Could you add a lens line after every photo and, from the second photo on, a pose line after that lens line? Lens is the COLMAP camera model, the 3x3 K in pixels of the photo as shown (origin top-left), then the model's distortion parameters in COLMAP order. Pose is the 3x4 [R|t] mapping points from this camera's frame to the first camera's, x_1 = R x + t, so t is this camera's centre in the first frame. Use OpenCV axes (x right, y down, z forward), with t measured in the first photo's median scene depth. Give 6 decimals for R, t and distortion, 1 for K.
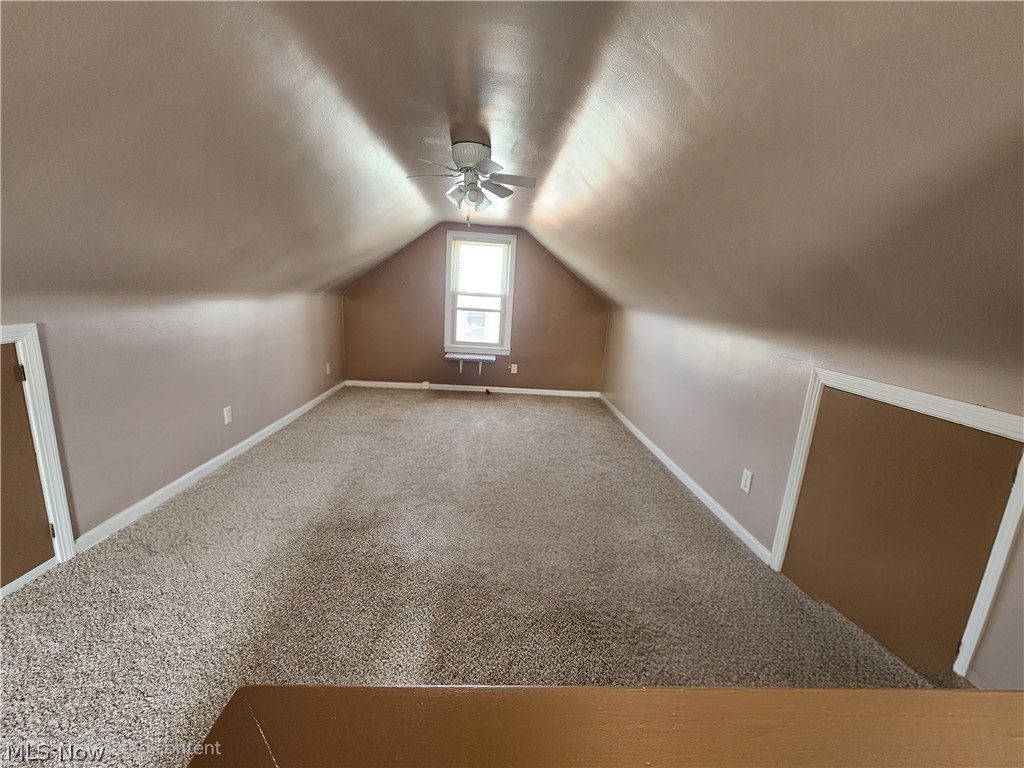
lens RADIAL K [[425.0, 0, 511.8], [0, 425.0, 385.5], [0, 0, 1]] dist [-0.000368, 0.001045]
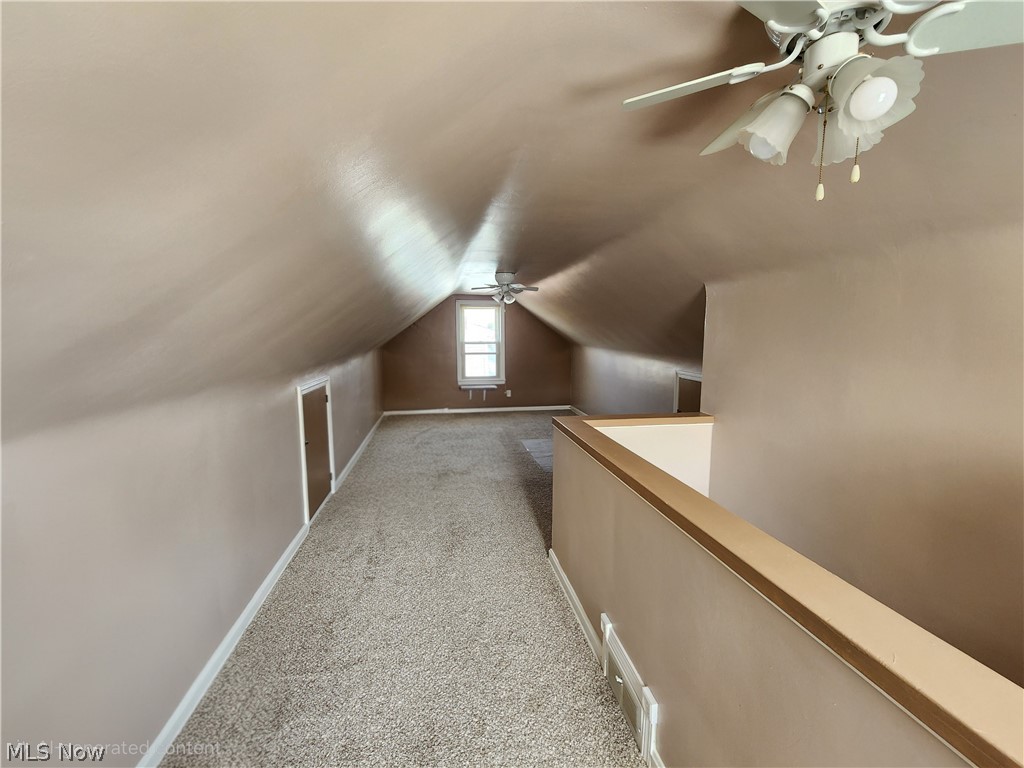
lens RADIAL K [[425.0, 0, 511.8], [0, 425.0, 385.5], [0, 0, 1]] dist [-0.000368, 0.001045]
pose [[0.990656, -0.079373, 0.110912, -0.141150], [0.088609, 0.992769, -0.080986, 0.050844], [-0.103682, 0.090057, 0.990525, -0.398026]]
